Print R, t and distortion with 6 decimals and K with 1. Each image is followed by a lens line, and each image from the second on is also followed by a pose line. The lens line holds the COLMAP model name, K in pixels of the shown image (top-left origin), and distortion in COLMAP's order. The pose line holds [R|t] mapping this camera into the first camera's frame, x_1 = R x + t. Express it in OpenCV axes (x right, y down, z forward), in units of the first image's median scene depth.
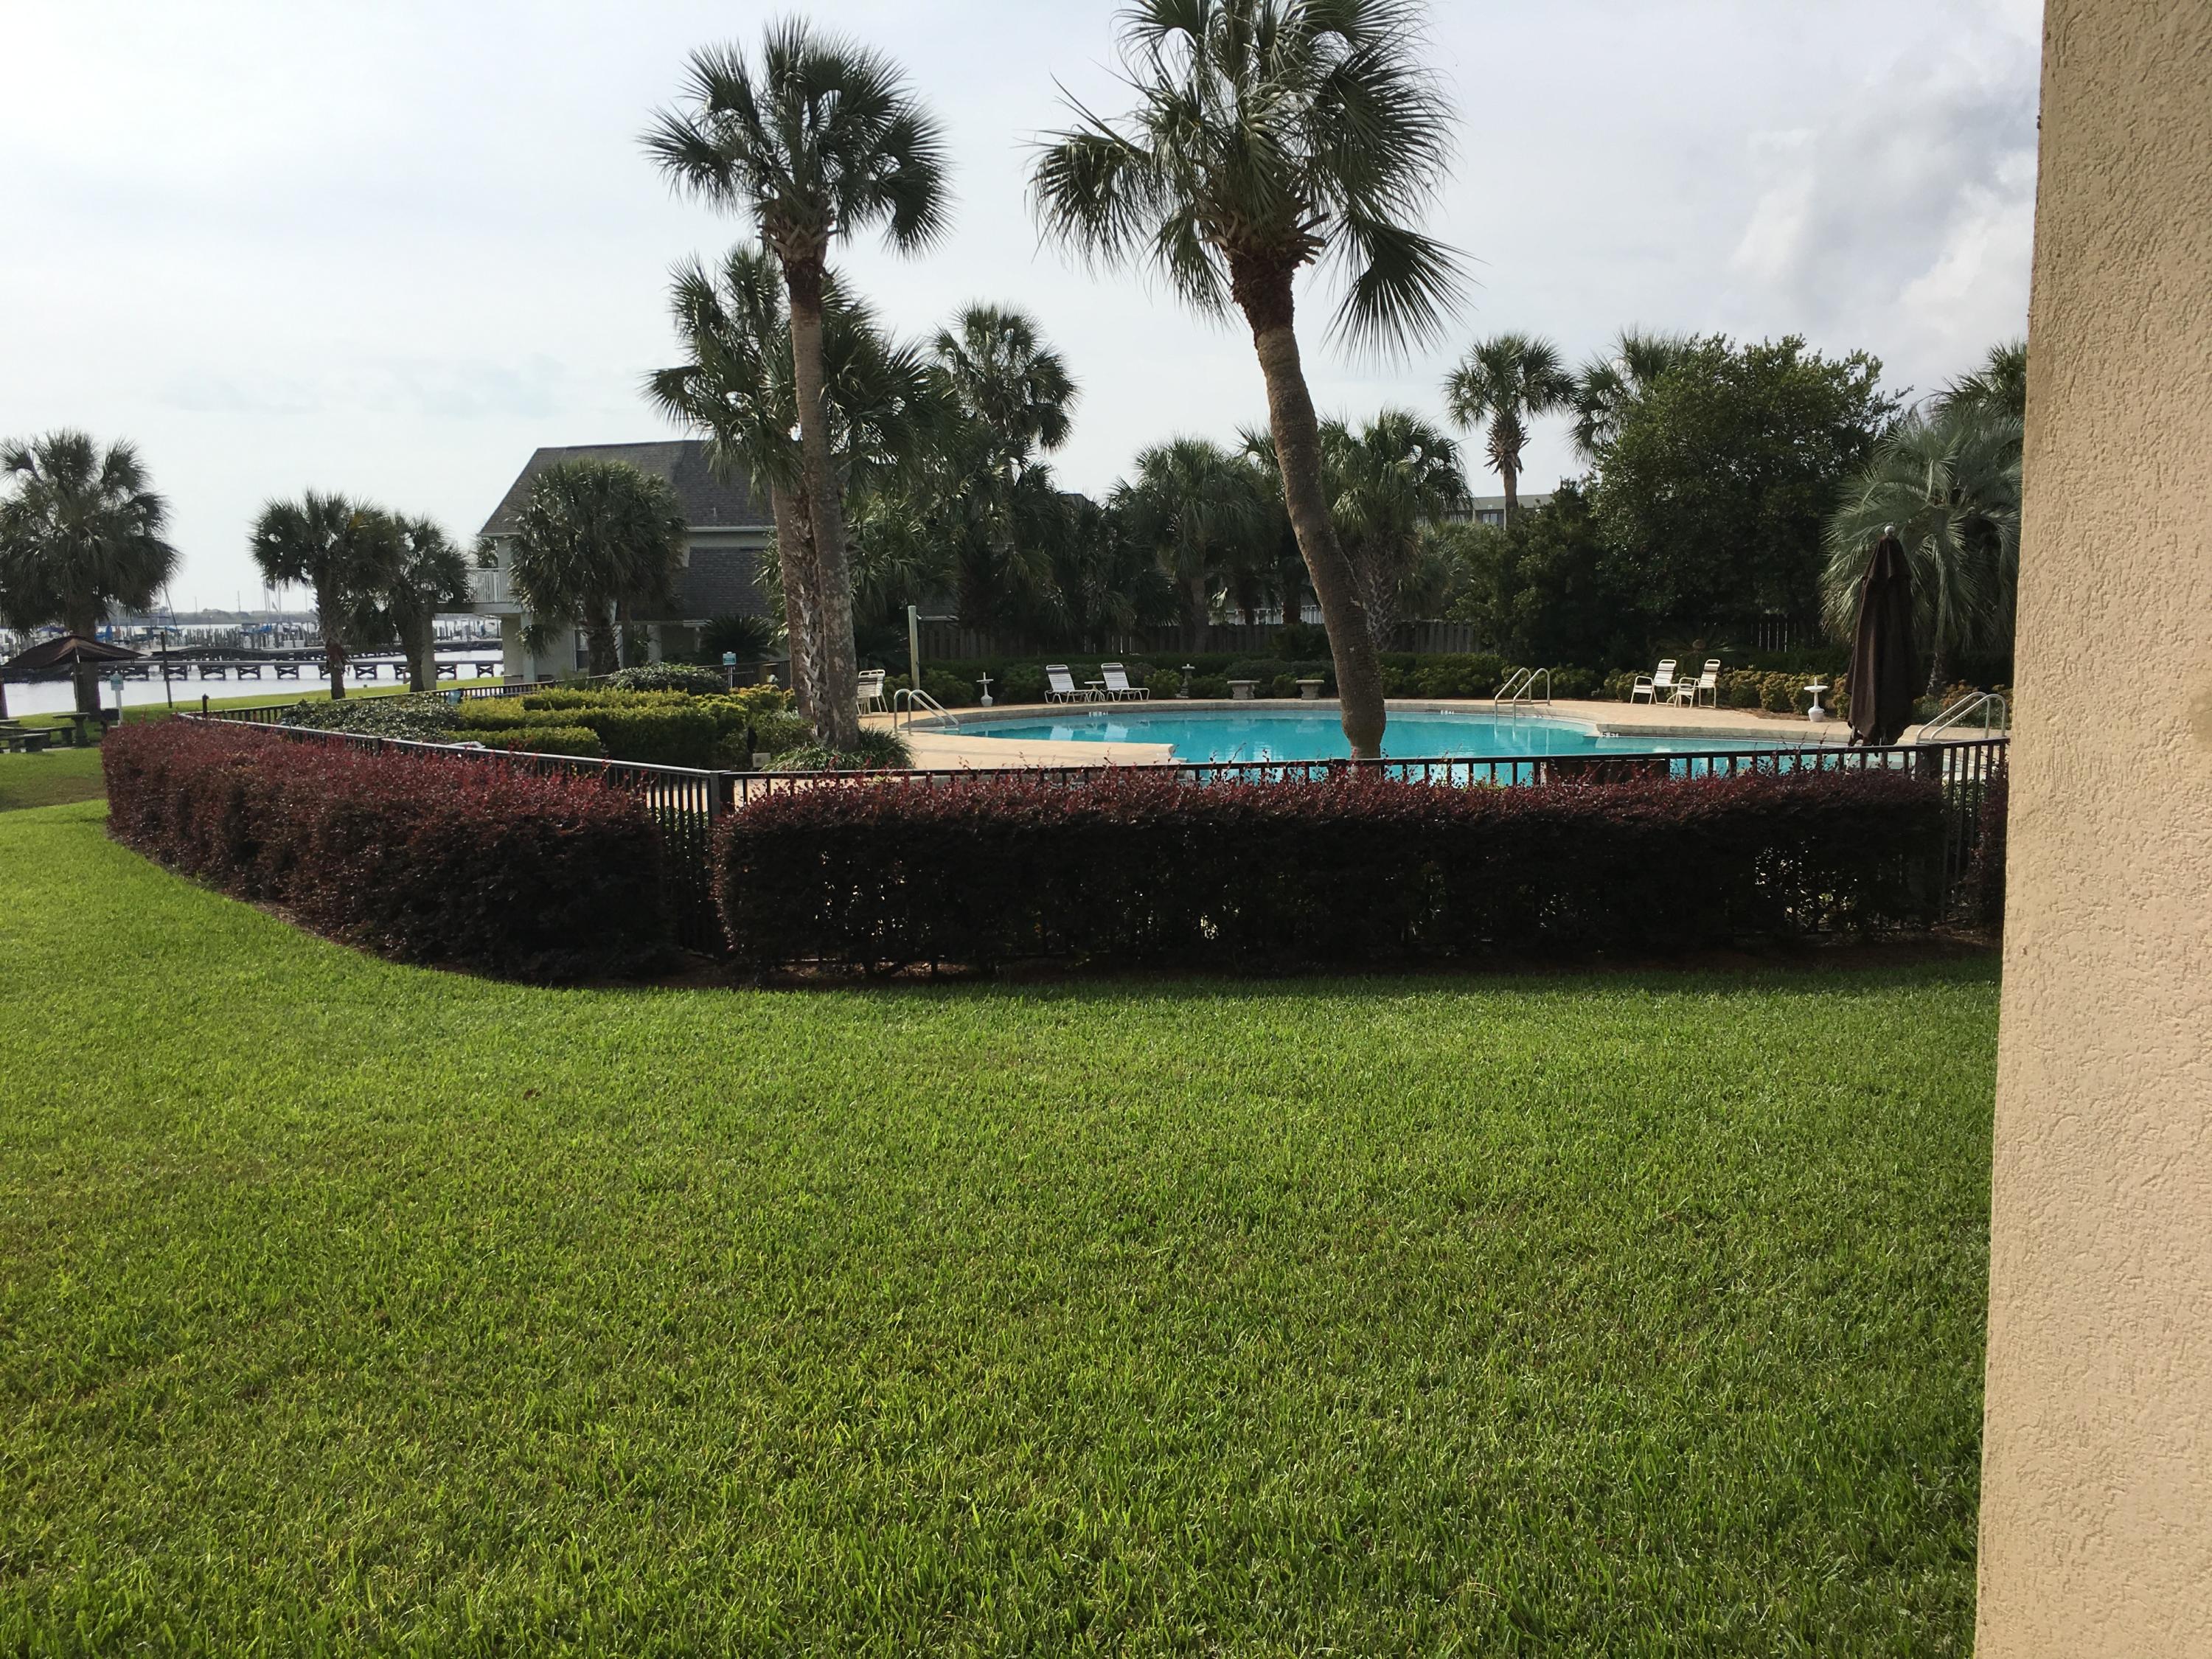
lens RADIAL K [[1871.8, 0, 1113.9], [0, 1871.8, 821.0], [0, 0, 1]] dist [0.068030, -0.091691]
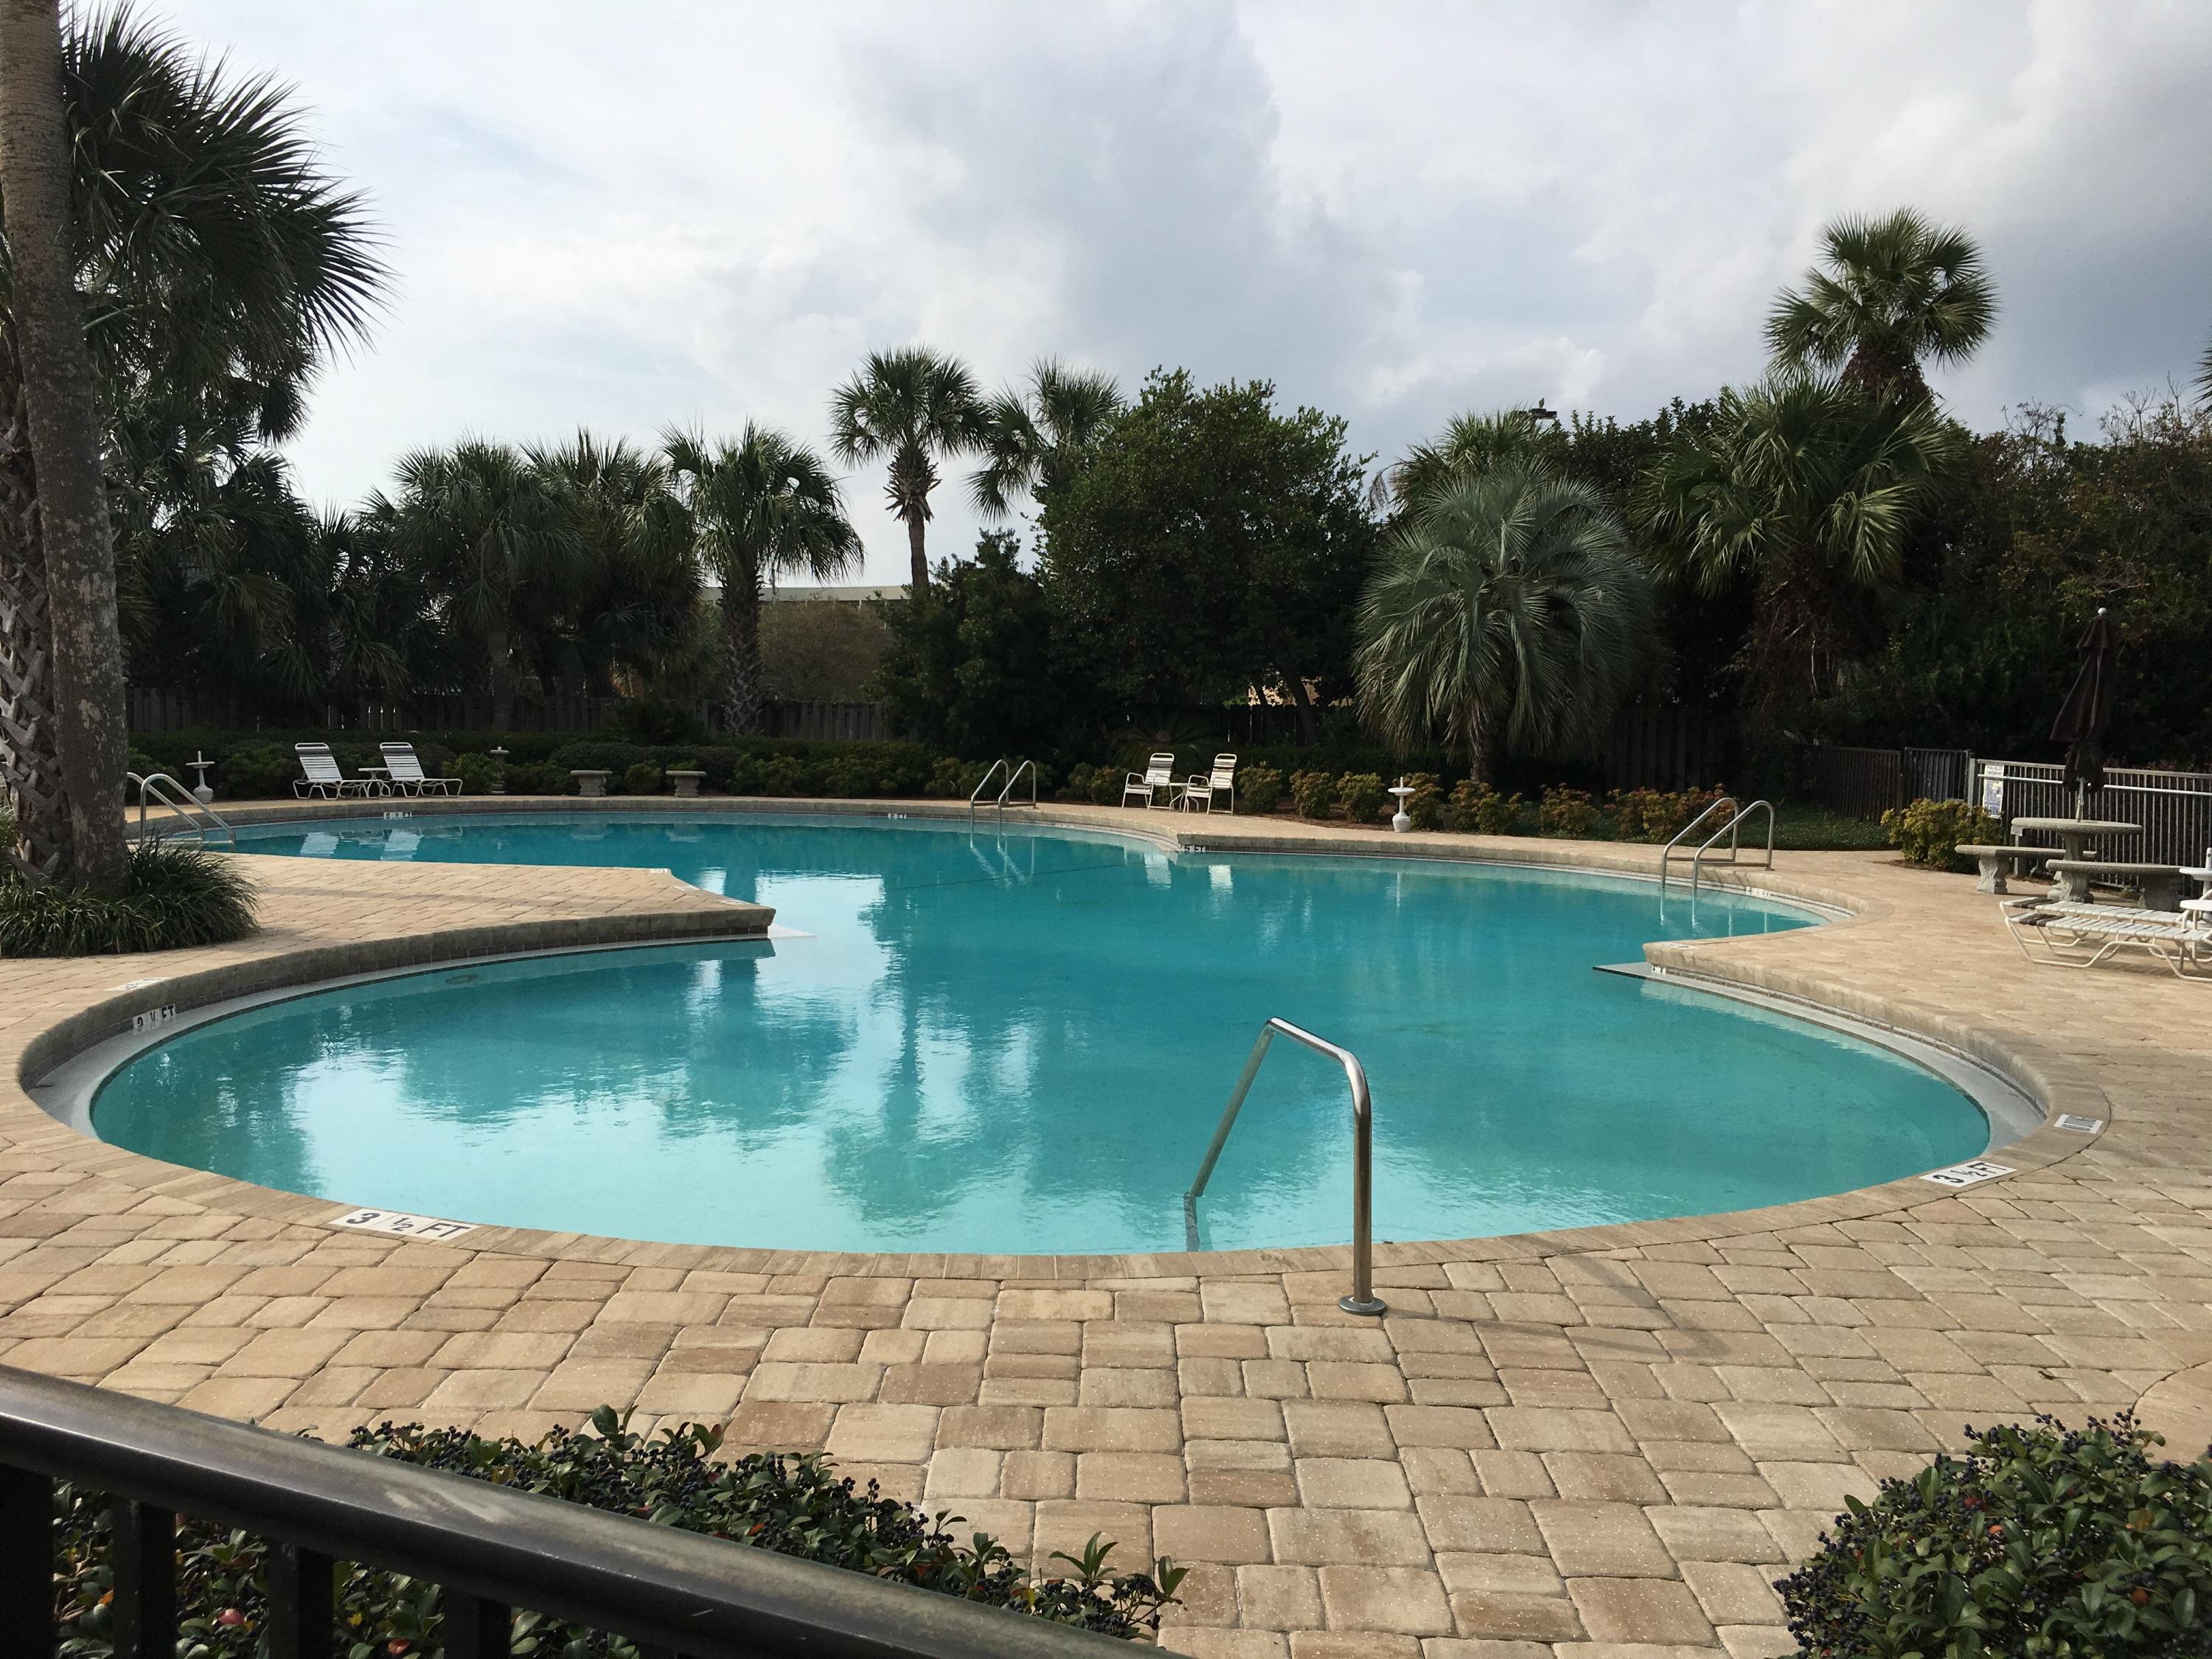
lens RADIAL K [[1871.8, 0, 1099.8], [0, 1871.8, 820.4], [0, 0, 1]] dist [0.068030, -0.091691]
pose [[0.899771, 0.004187, 0.436343, -0.129295], [0.019232, 0.998602, -0.049239, -0.028447], [-0.435939, 0.052696, 0.898432, 0.464416]]
